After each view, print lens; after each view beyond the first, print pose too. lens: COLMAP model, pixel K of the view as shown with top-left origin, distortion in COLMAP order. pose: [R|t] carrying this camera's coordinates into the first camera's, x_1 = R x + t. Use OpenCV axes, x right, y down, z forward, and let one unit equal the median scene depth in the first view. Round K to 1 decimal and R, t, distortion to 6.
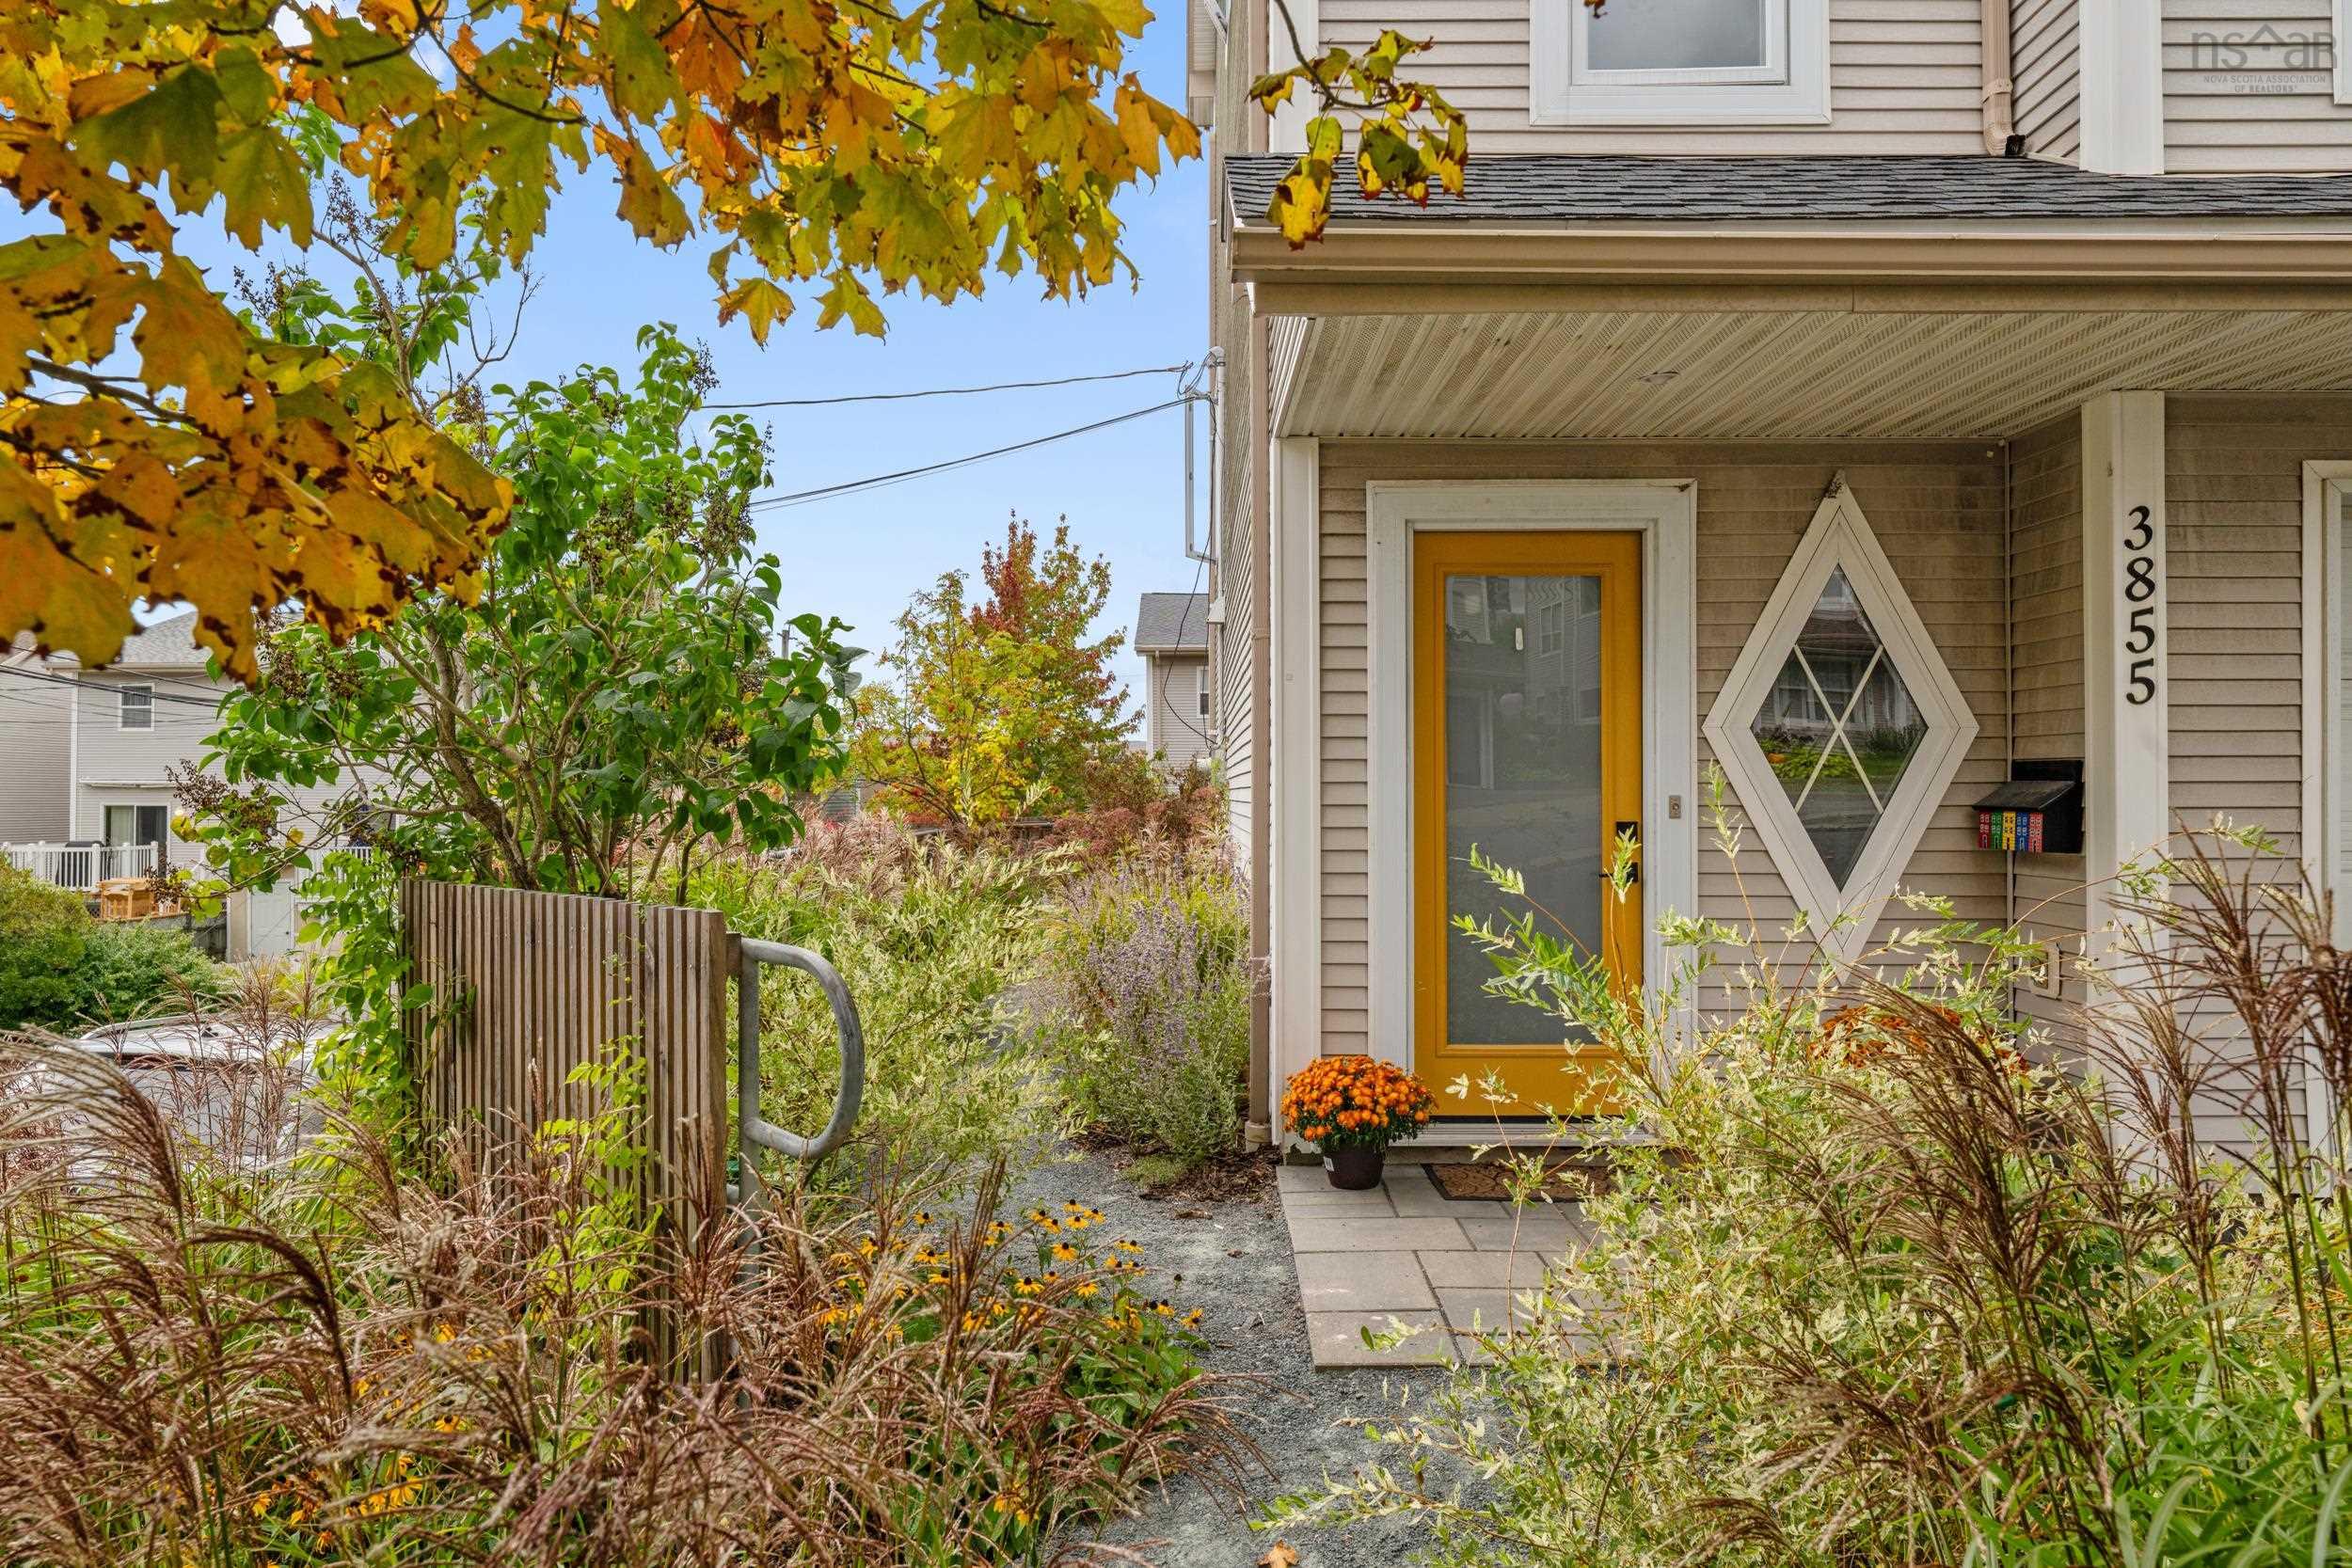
lens RADIAL K [[1575.7, 0, 1173.8], [0, 1575.7, 774.2], [0, 0, 1]] dist [-0.009503, -0.001492]
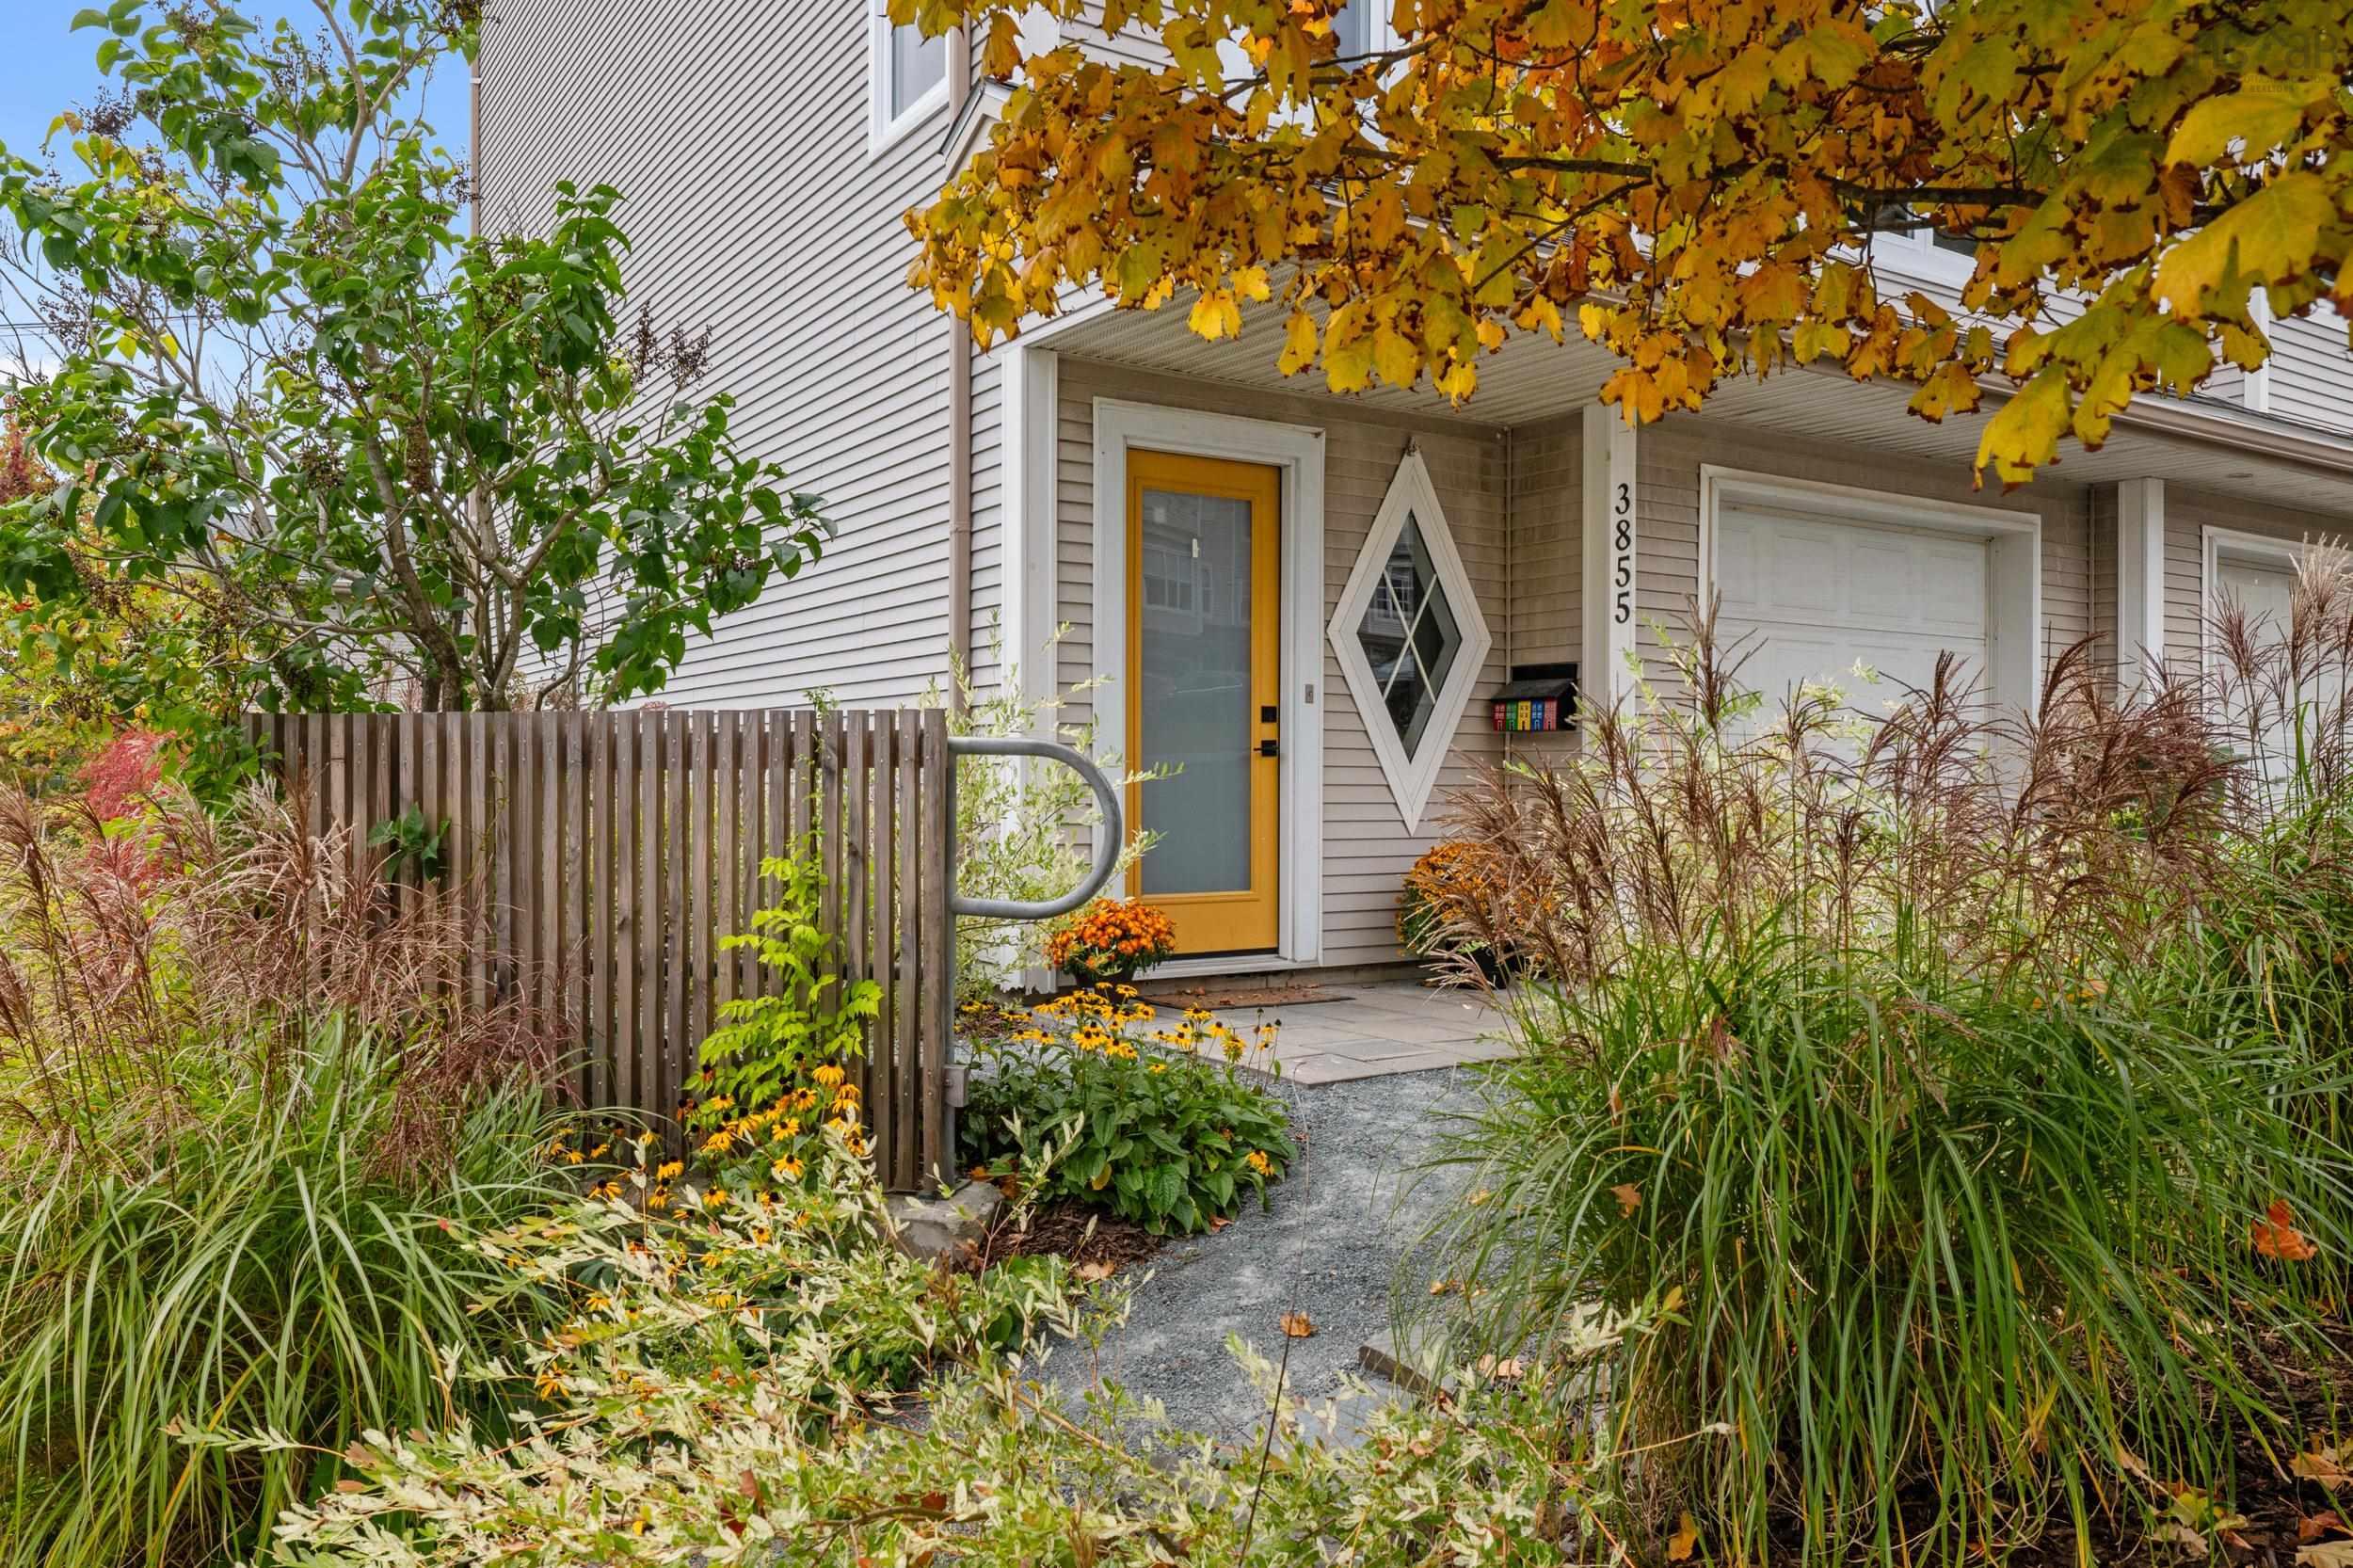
lens RADIAL K [[1692.1, 0, 1177.3], [0, 1692.1, 792.1], [0, 0, 1]] dist [0.009249, -0.000514]
pose [[0.832514, -0.001919, 0.554000, -0.505512], [-0.010470, 0.999761, 0.019197, 0.073849], [-0.553904, -0.021782, 0.832295, -0.050940]]
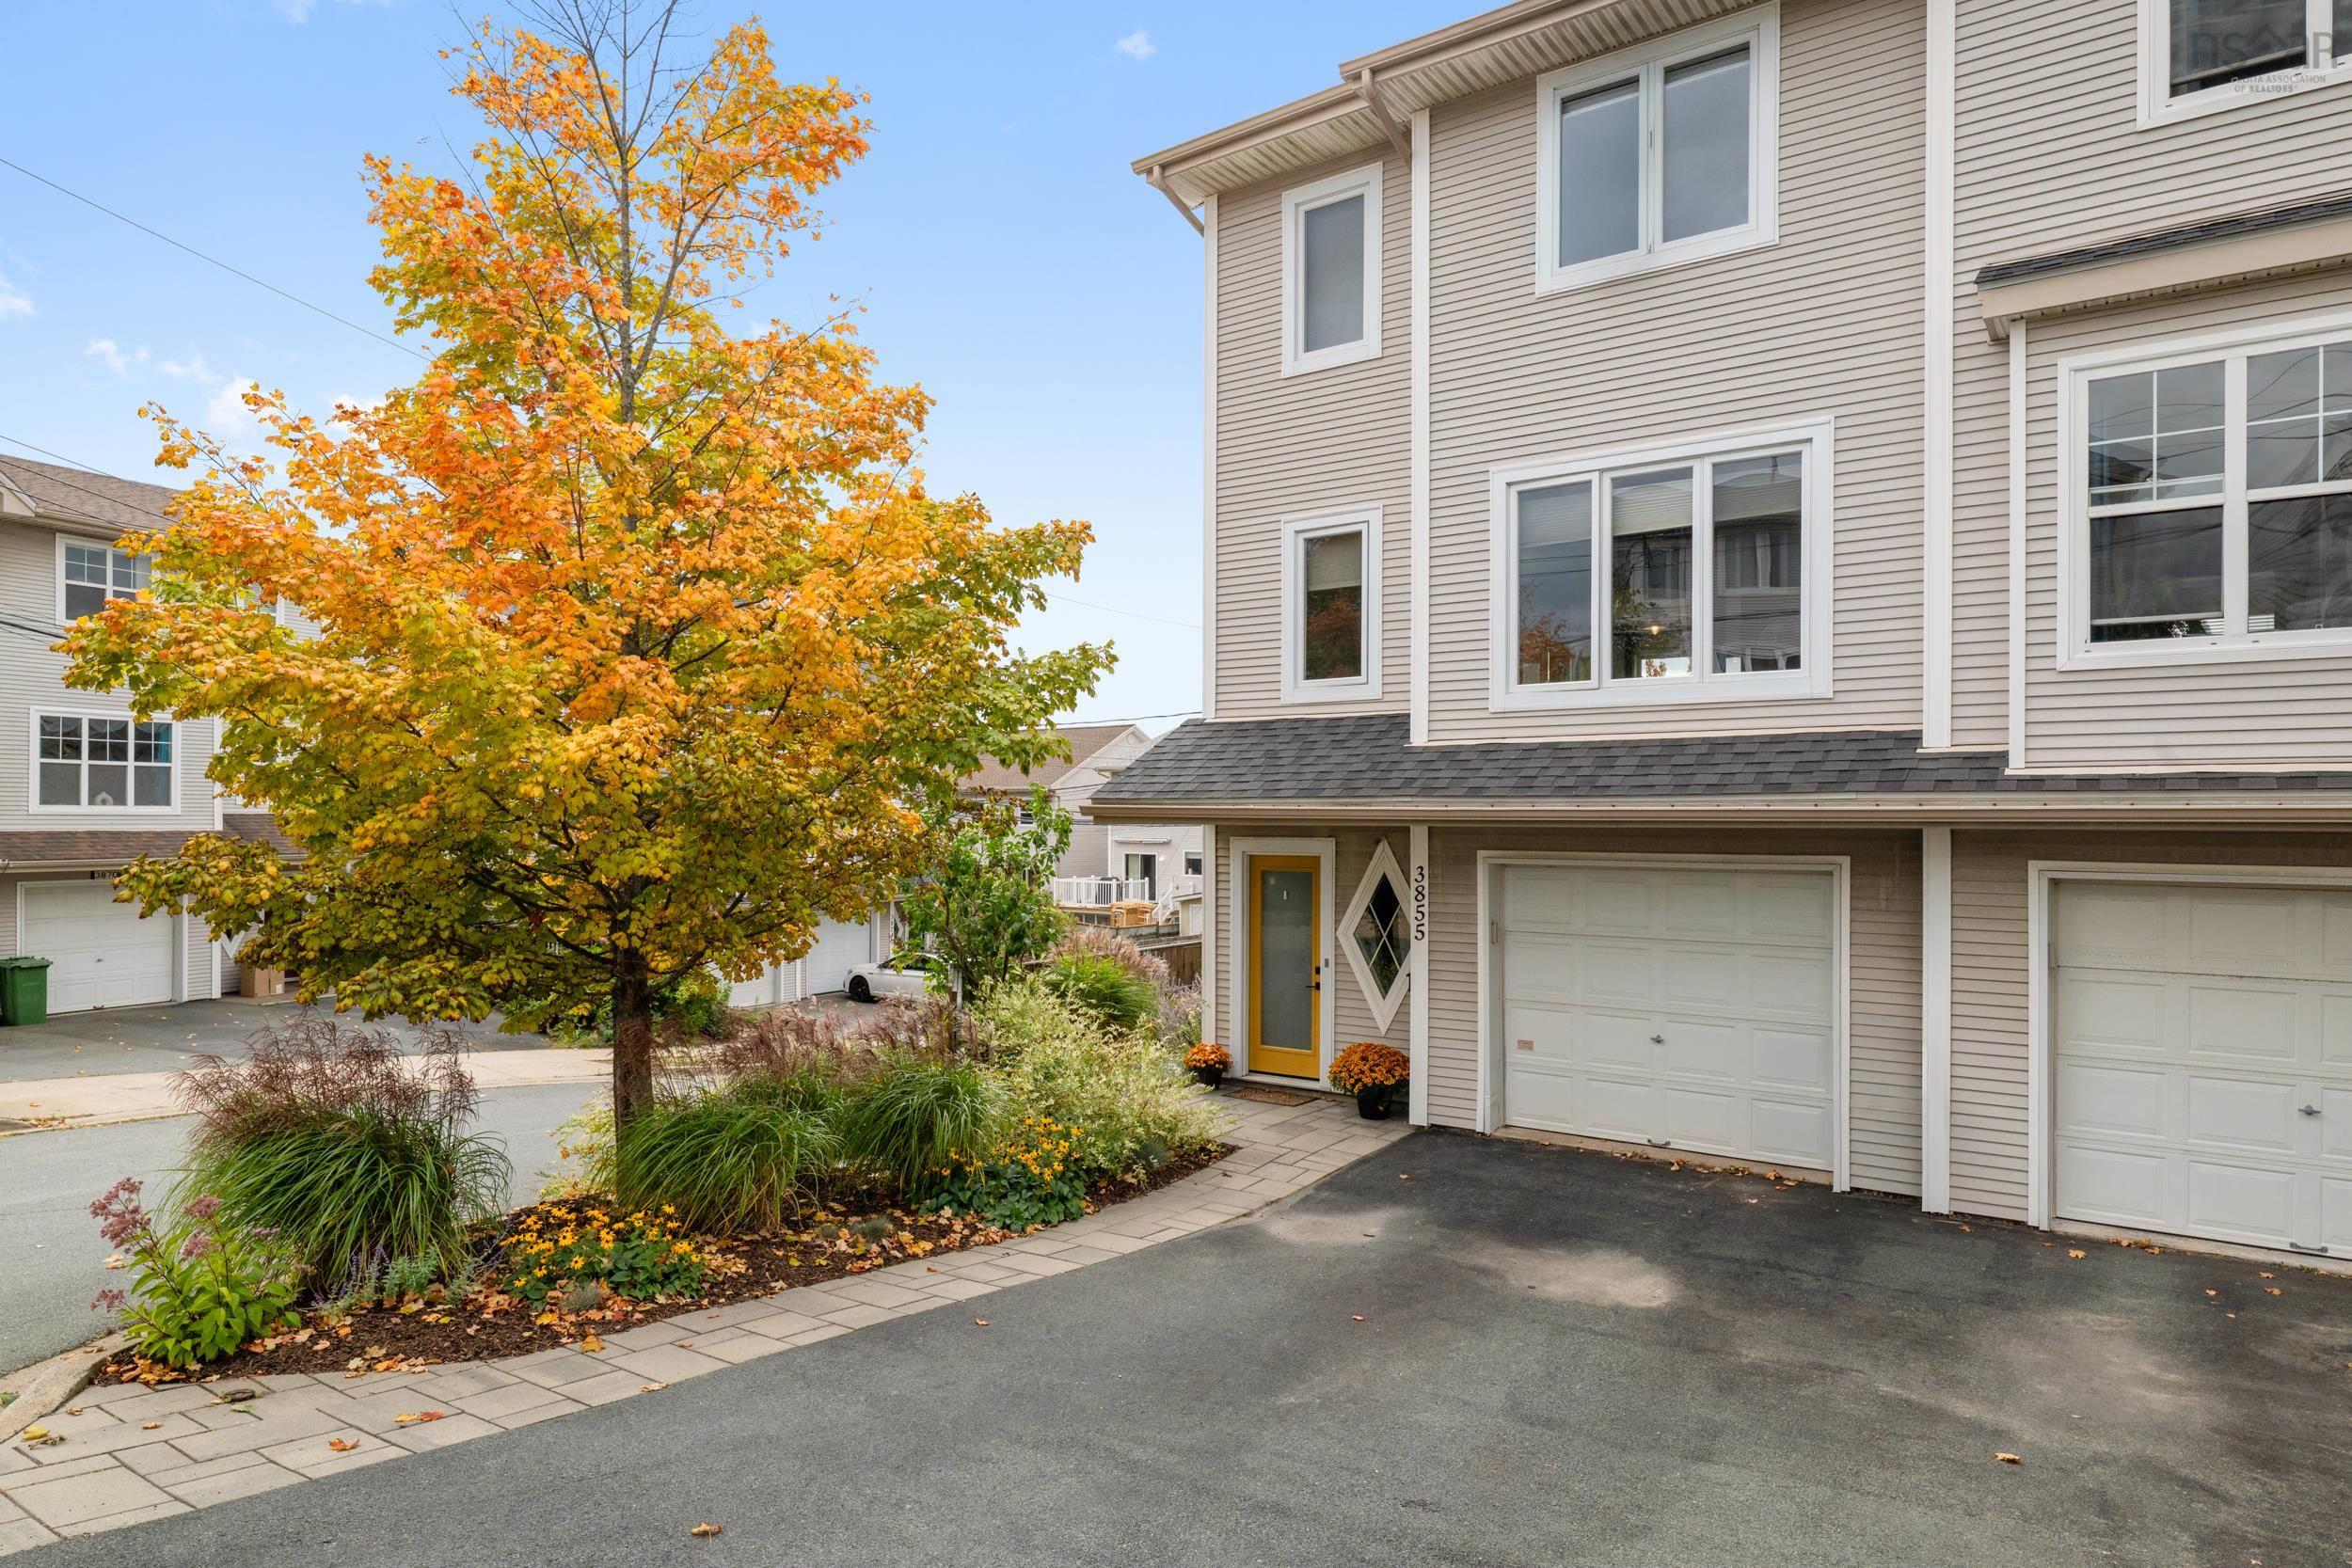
lens RADIAL K [[1397.5, 0, 1177.4], [0, 1397.5, 797.7], [0, 0, 1]] dist [-0.003484, -0.000489]
pose [[0.811310, -0.005044, -0.584594, 1.491580], [0.005538, 0.999984, -0.000941, -0.256297], [0.584589, -0.002474, 0.811326, -1.055453]]
